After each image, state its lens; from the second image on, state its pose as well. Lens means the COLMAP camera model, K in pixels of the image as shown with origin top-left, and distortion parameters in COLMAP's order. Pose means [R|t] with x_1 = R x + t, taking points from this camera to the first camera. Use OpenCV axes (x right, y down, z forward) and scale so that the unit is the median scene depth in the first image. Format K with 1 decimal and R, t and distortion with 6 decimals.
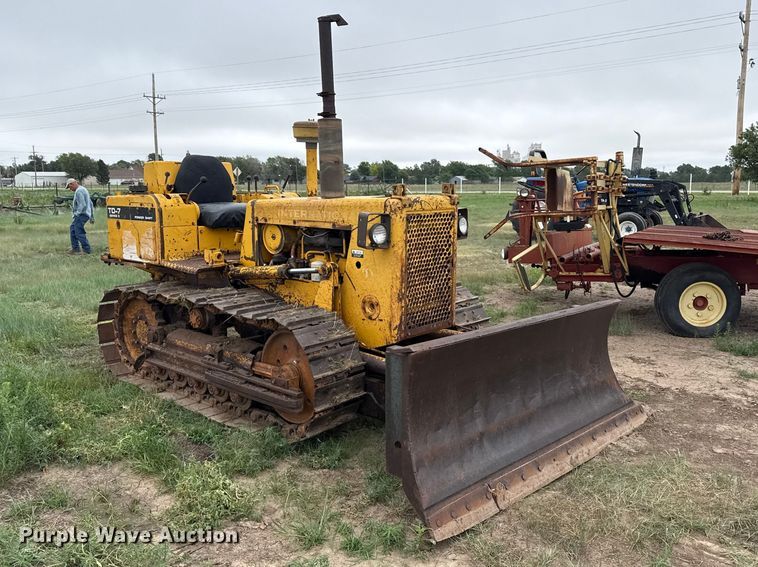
lens RADIAL K [[665.4, 0, 382.0], [0, 665.4, 301.3], [0, 0, 1]] dist [0.091561, -0.103642]
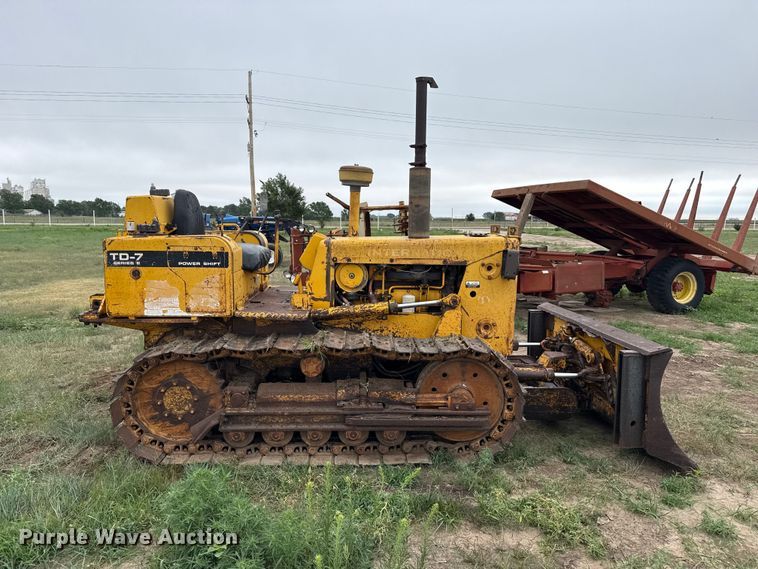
lens RADIAL K [[537.9, 0, 379.9], [0, 537.9, 299.7], [0, 0, 1]] dist [0.059190, -0.063887]
pose [[0.708997, -0.094607, 0.698837, -0.716529], [0.109668, 0.993696, 0.023262, -0.074319], [-0.696632, 0.060148, 0.714903, 0.376933]]
